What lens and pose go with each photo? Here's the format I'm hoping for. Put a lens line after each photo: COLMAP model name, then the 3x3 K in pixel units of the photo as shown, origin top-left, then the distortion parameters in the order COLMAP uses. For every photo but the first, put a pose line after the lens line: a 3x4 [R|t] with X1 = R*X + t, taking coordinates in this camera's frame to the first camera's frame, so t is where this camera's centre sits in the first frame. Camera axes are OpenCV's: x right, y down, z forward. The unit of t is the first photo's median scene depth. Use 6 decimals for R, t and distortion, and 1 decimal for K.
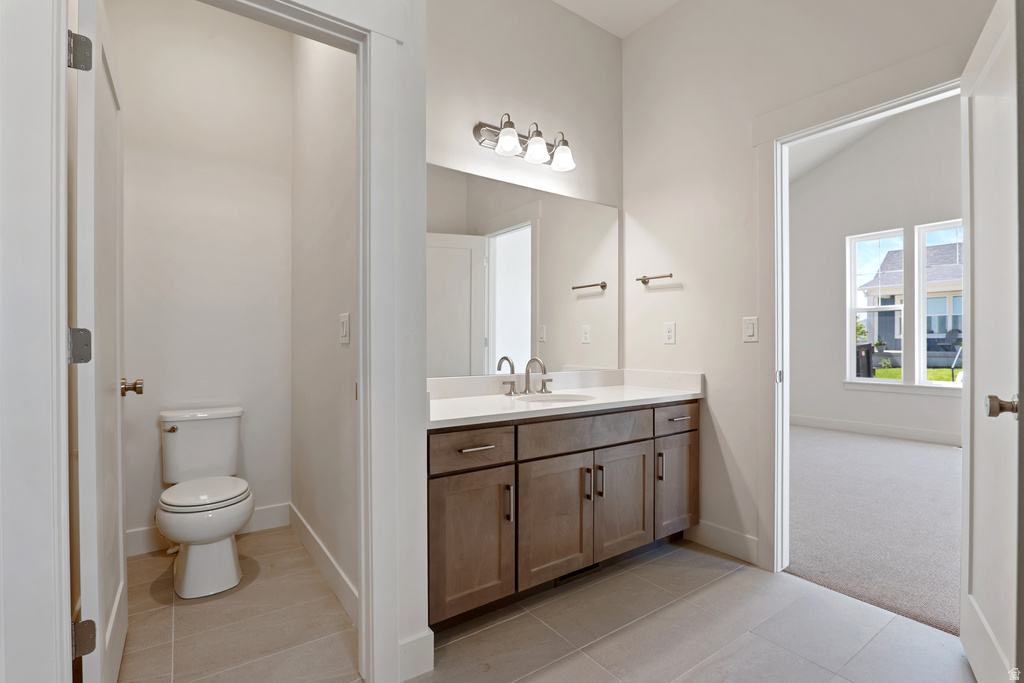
lens RADIAL K [[474.7, 0, 512.0], [0, 474.7, 341.5], [0, 0, 1]] dist [-0.005395, -0.000901]
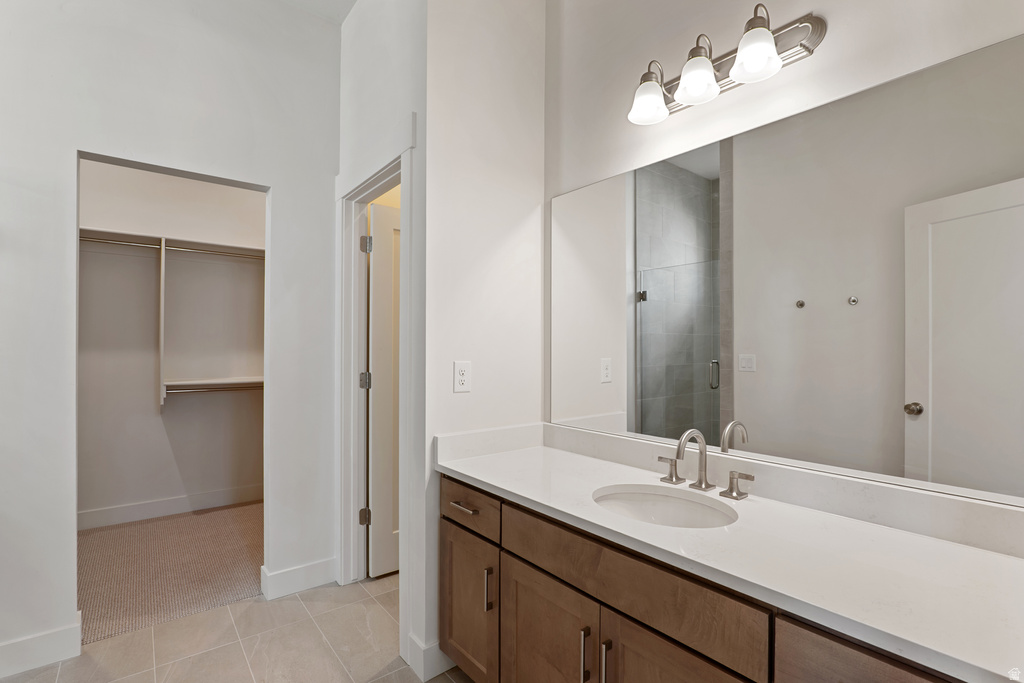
lens RADIAL K [[474.7, 0, 512.0], [0, 474.7, 341.5], [0, 0, 1]] dist [-0.005395, -0.000901]
pose [[0.062620, -0.013061, -0.997952, 0.745341], [0.001692, 0.999914, -0.012980, -0.081927], [0.998036, -0.000876, 0.062637, 0.862349]]
